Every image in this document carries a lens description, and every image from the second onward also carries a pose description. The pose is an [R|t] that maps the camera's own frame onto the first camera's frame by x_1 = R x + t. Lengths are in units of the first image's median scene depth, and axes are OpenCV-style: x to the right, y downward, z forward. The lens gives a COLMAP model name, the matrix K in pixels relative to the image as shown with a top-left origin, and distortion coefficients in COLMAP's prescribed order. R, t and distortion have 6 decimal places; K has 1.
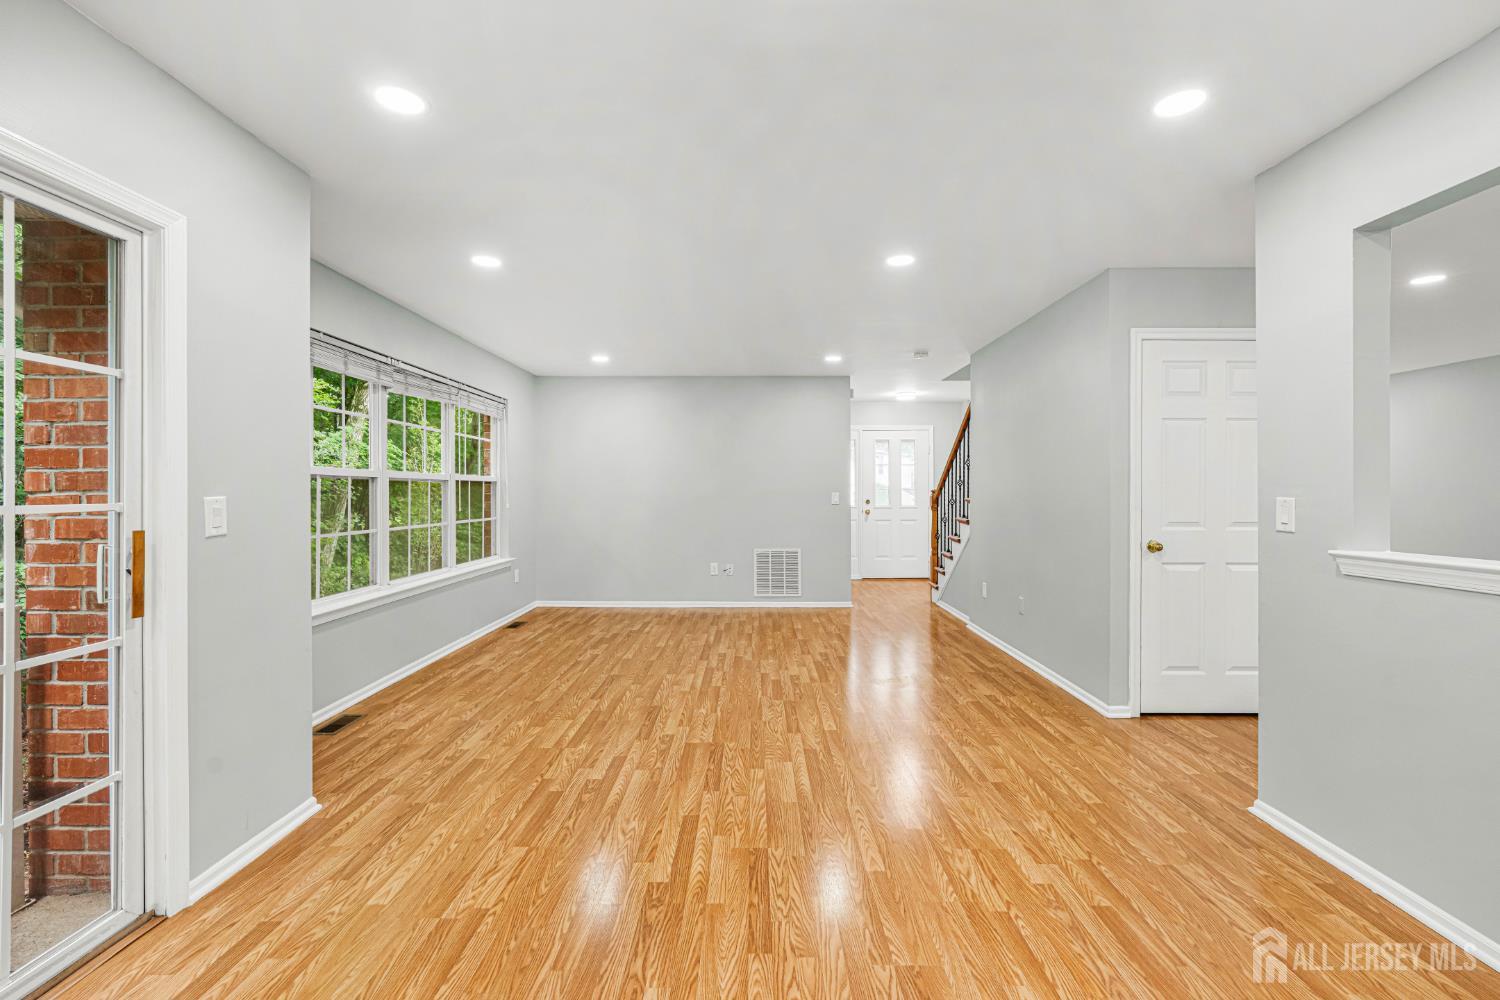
lens RADIAL K [[627.7, 0, 755.3], [0, 627.7, 494.2], [0, 0, 1]] dist [0.001014, -0.000005]
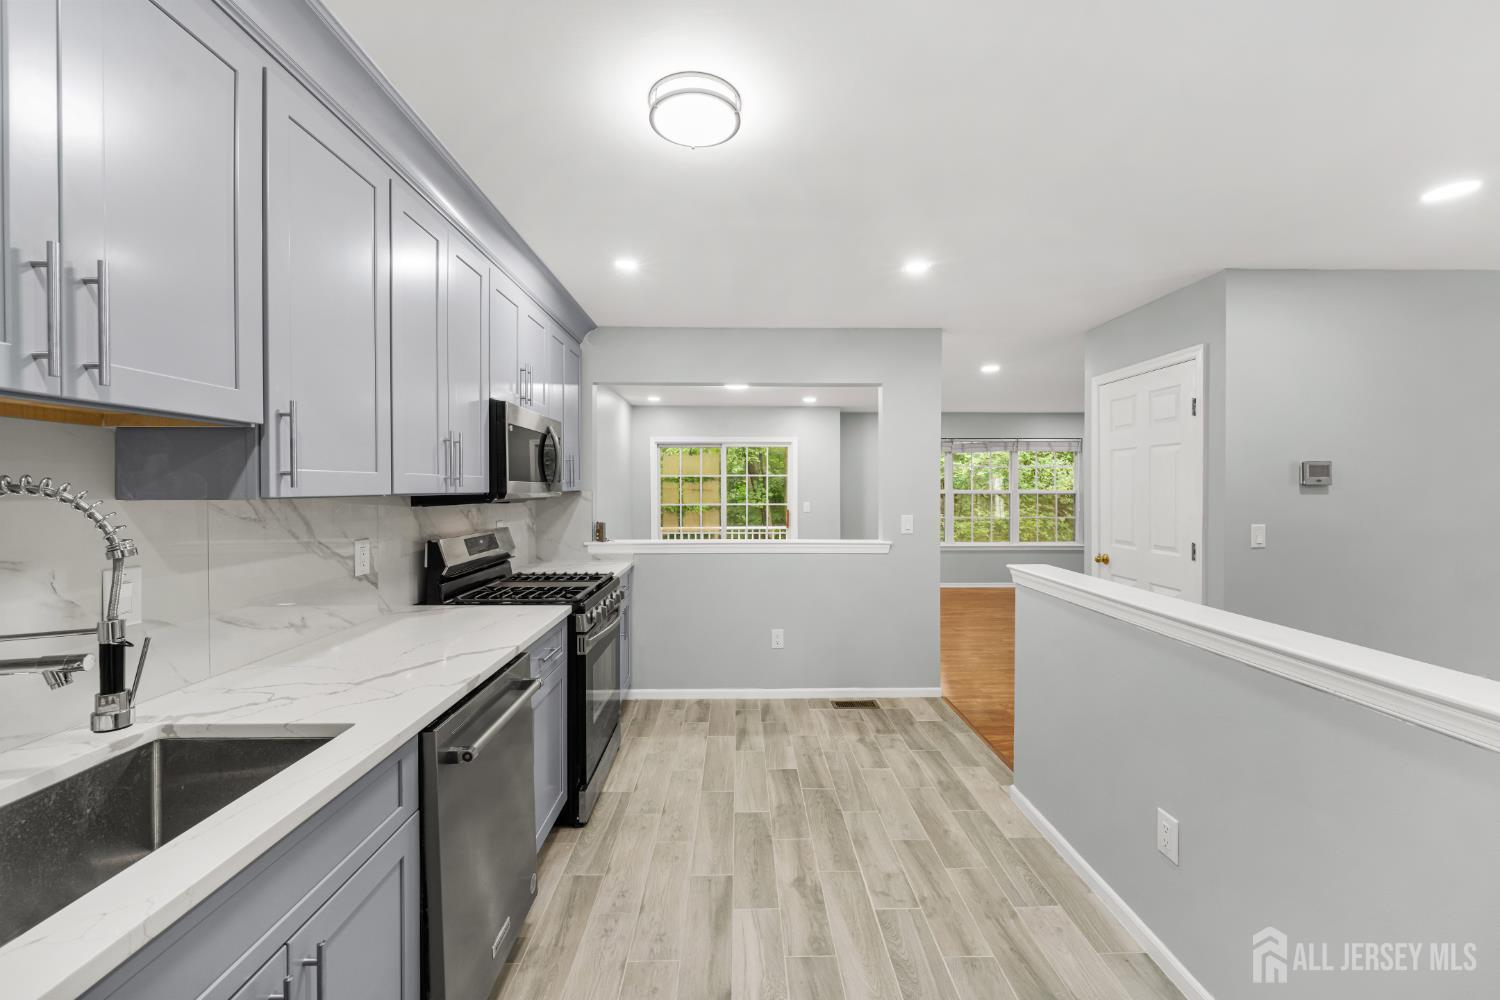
lens RADIAL K [[602.2, 0, 750.0], [0, 602.2, 500.0], [0, 0, 1]] dist [0.000042, -0.000046]
pose [[0.025796, 0.017599, -0.999512, 1.980872], [-0.004782, 0.999836, 0.017482, -0.050958], [0.999656, 0.004329, 0.025876, 0.345593]]
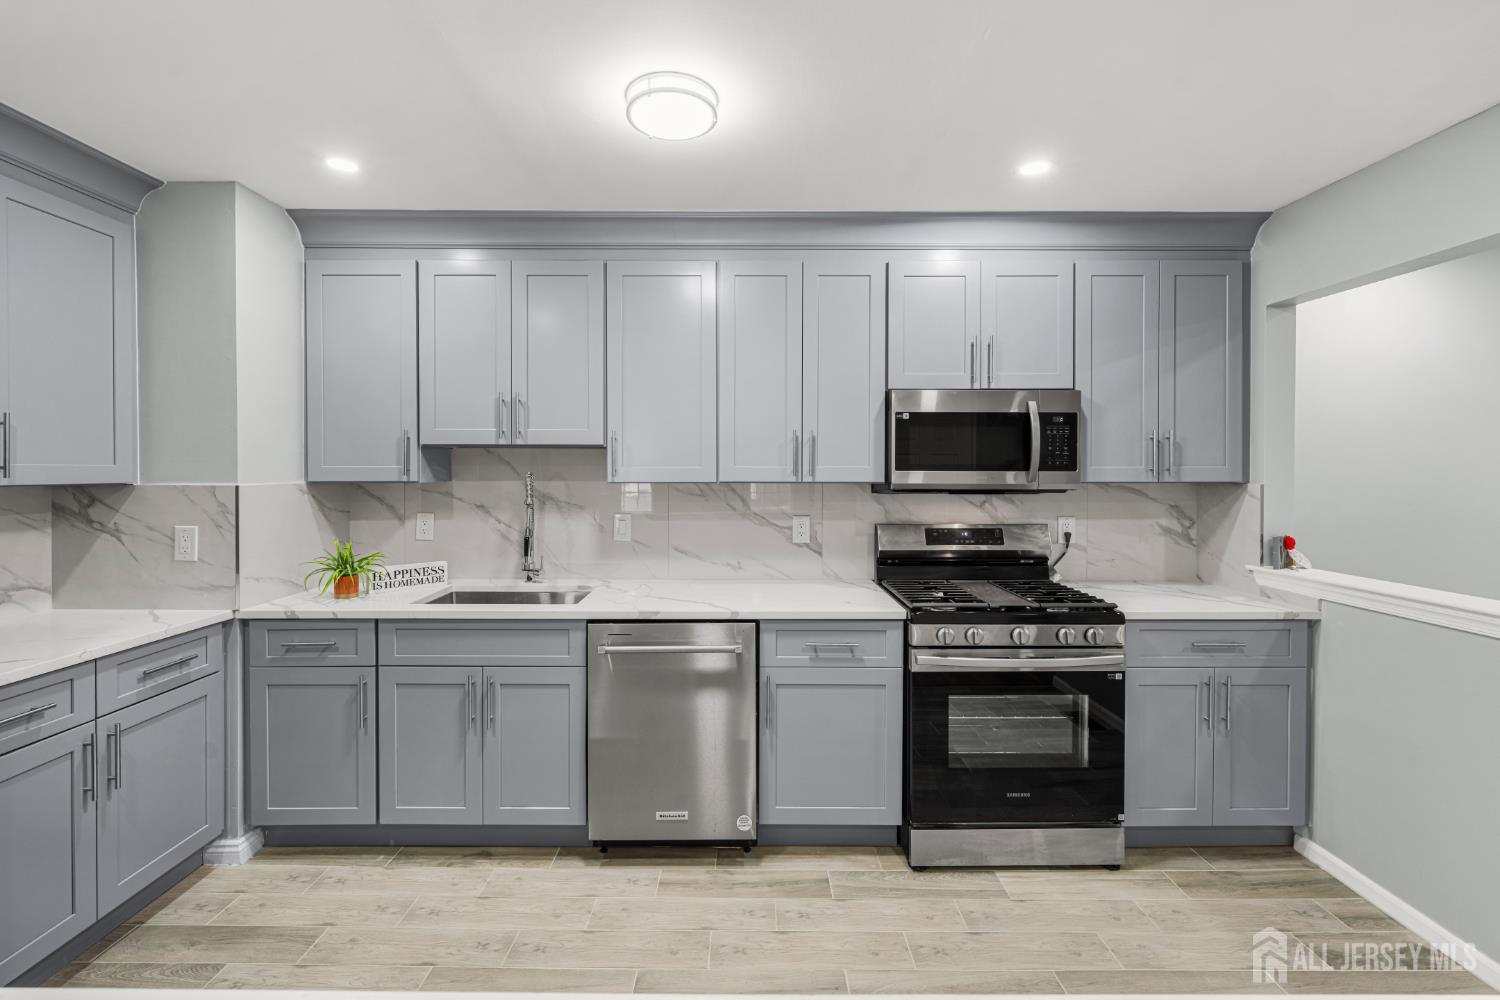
lens RADIAL K [[657.9, 0, 736.7], [0, 657.9, 473.0], [0, 0, 1]] dist [0.000089, -0.000190]
pose [[-0.999985, -0.003855, 0.003922, 1.372422], [-0.003807, 0.999918, 0.012216, -0.067818], [-0.003968, 0.012201, -0.999918, 0.910944]]
